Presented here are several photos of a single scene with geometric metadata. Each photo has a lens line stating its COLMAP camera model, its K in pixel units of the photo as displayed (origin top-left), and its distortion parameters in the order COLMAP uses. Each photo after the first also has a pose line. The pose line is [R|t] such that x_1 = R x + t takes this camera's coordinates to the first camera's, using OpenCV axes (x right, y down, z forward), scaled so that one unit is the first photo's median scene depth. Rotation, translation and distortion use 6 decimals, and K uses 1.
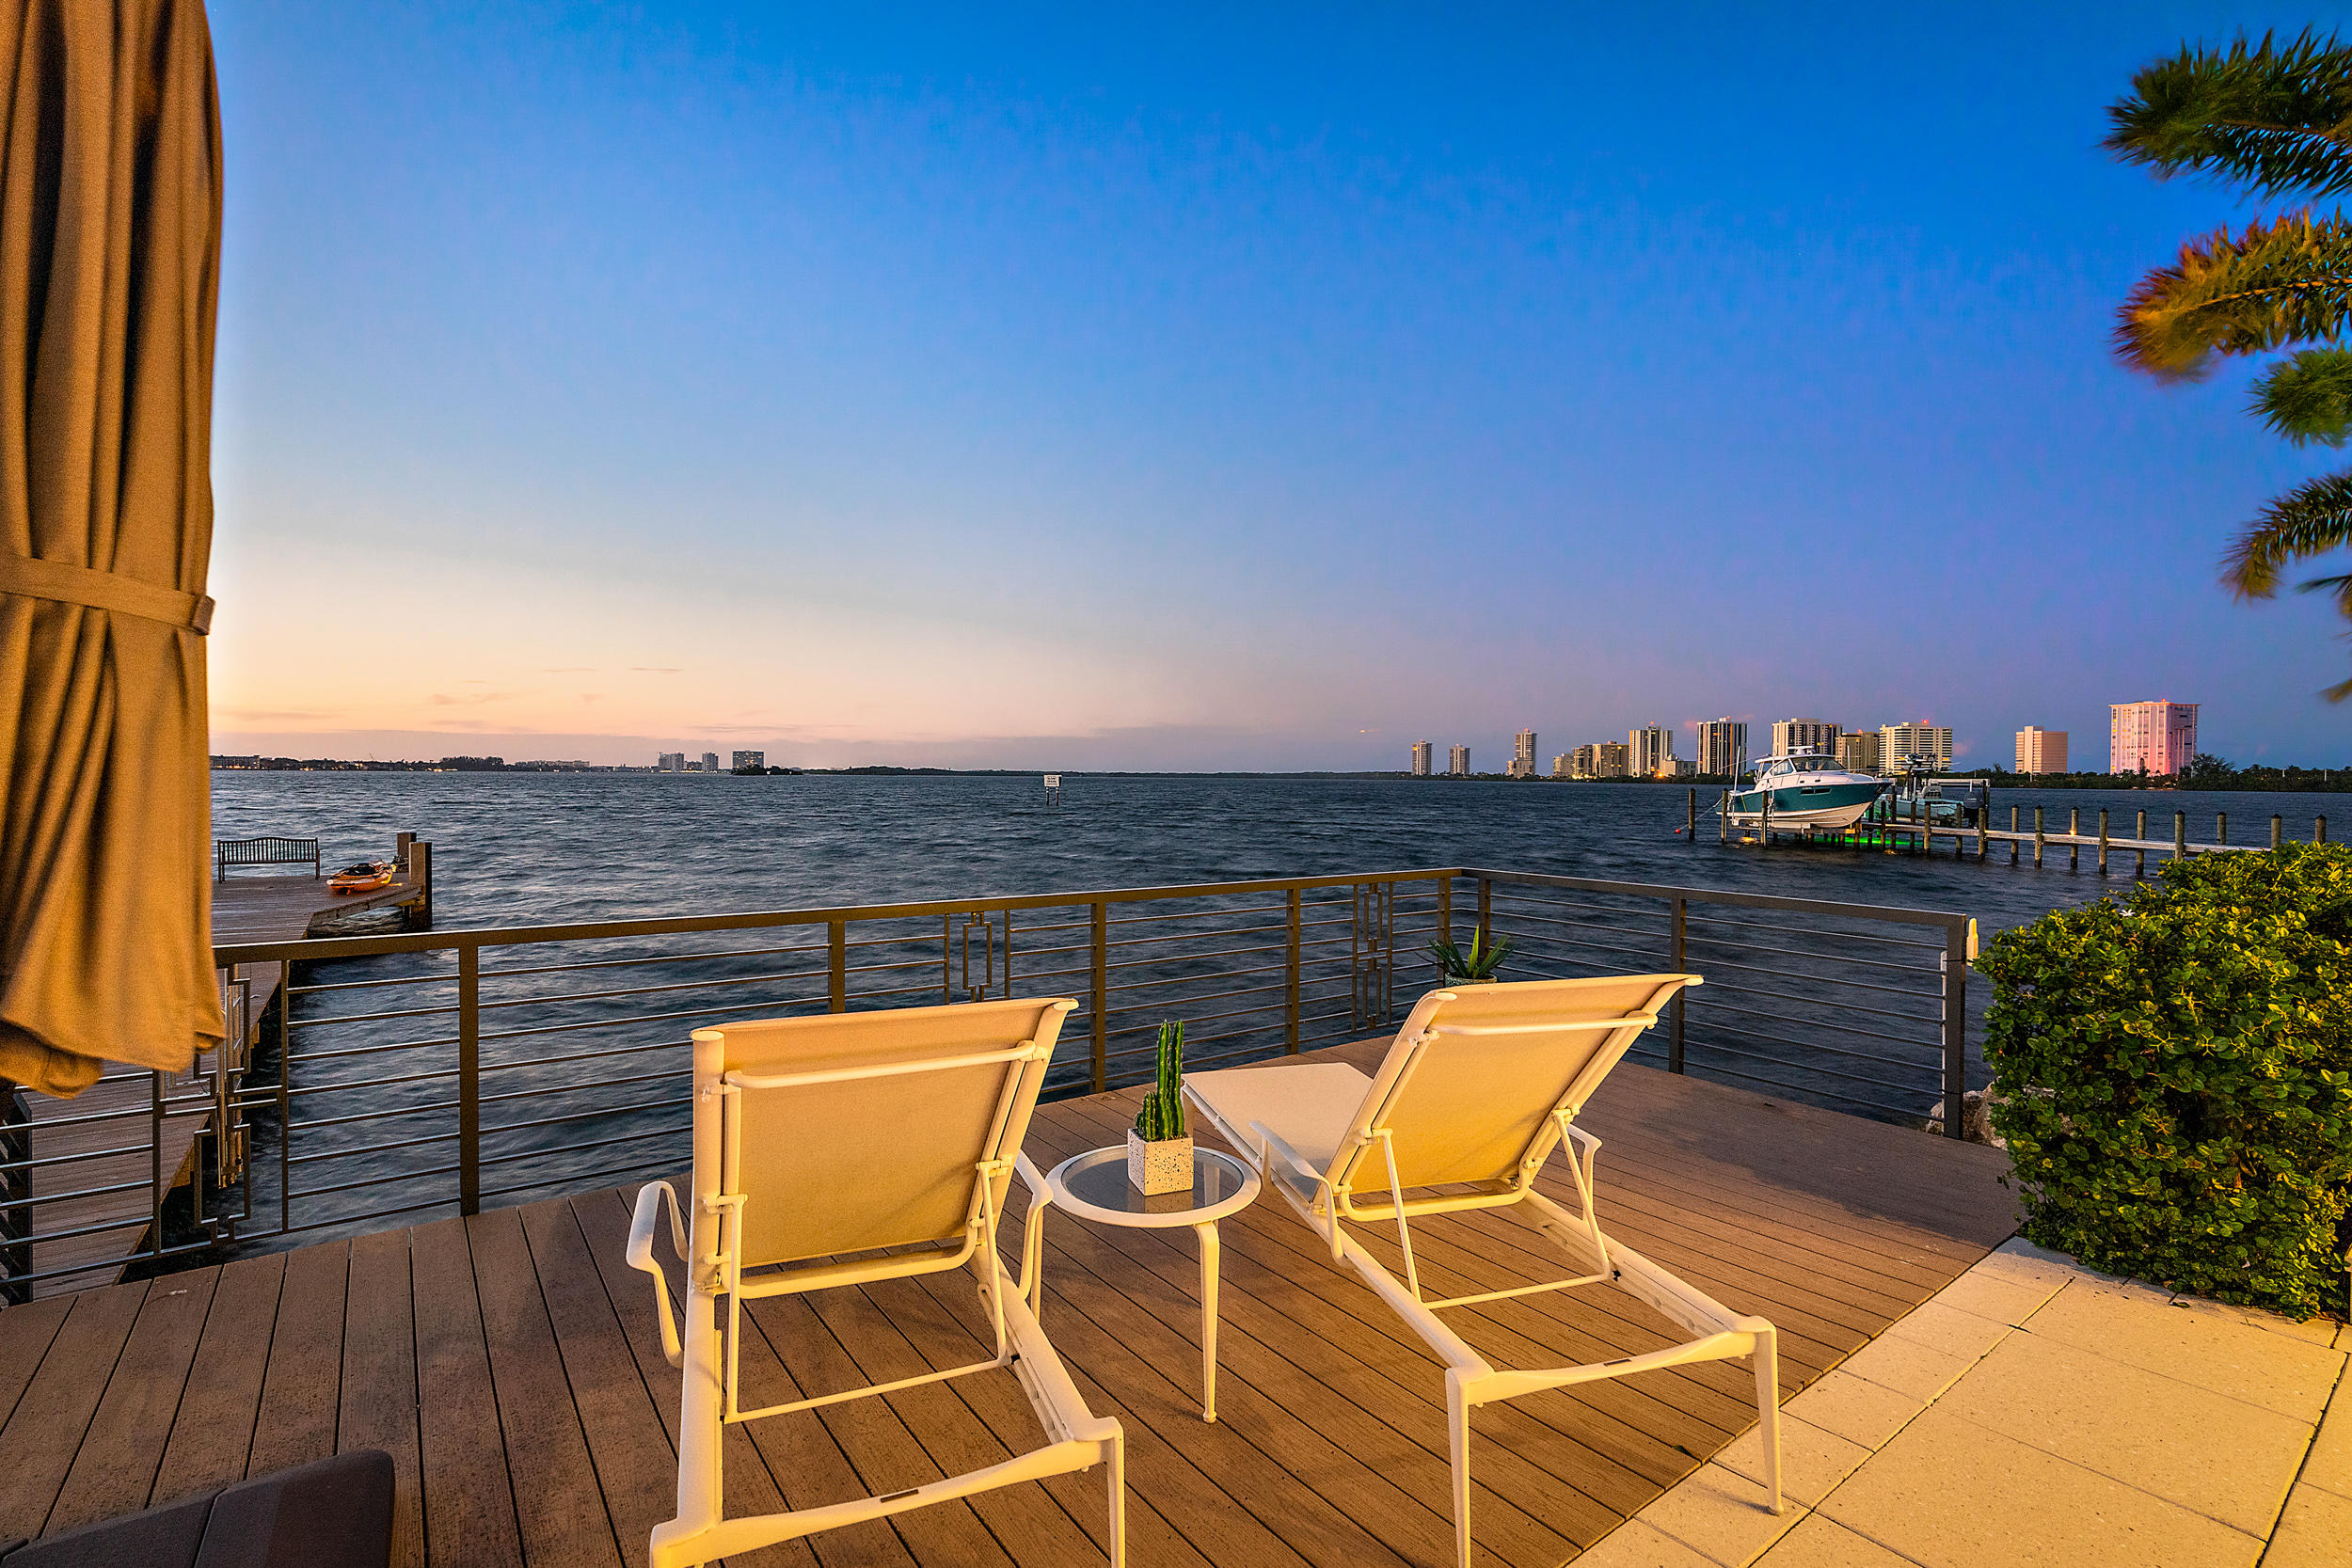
lens RADIAL K [[1054.9, 0, 1176.0], [0, 1054.9, 784.0], [0, 0, 1]] dist [0.000604, 0.000304]
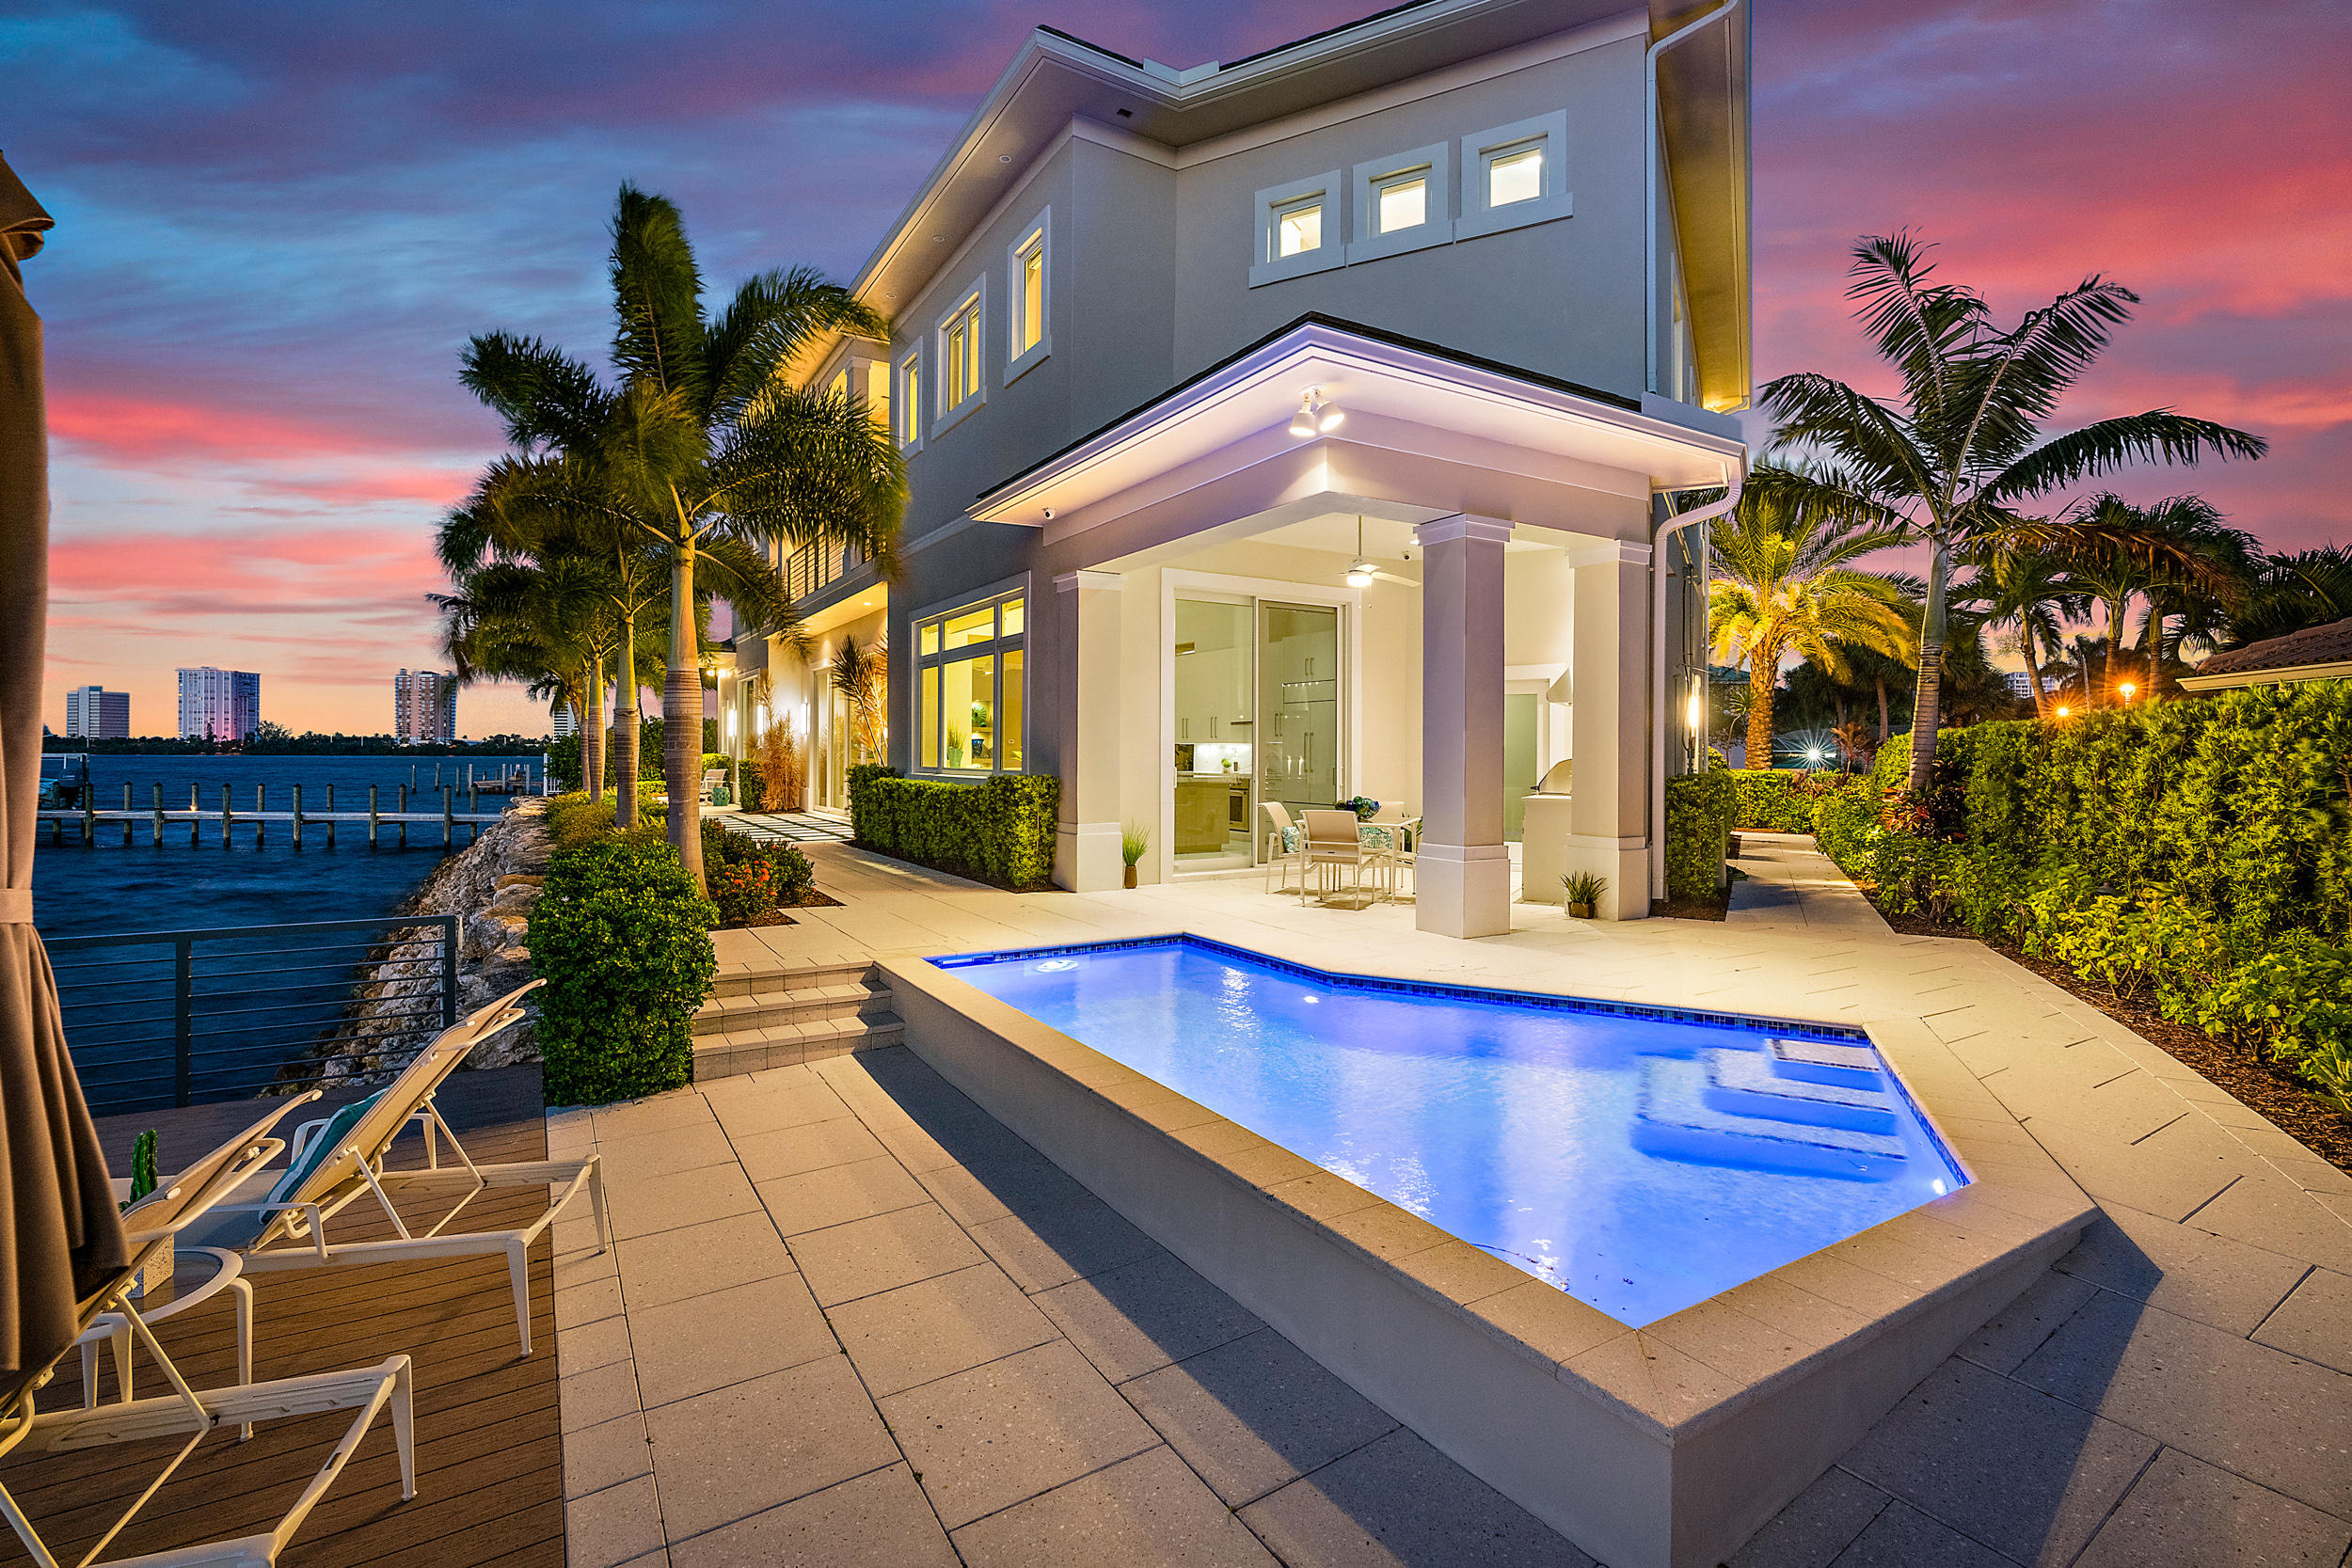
lens RADIAL K [[1054.9, 0, 1176.0], [0, 1054.9, 784.0], [0, 0, 1]] dist [0.000604, 0.000304]
pose [[0.081487, -0.035380, 0.996046, -0.770214], [0.000030, 0.999370, 0.035495, -0.135178], [-0.996674, -0.002863, 0.081437, -0.106498]]
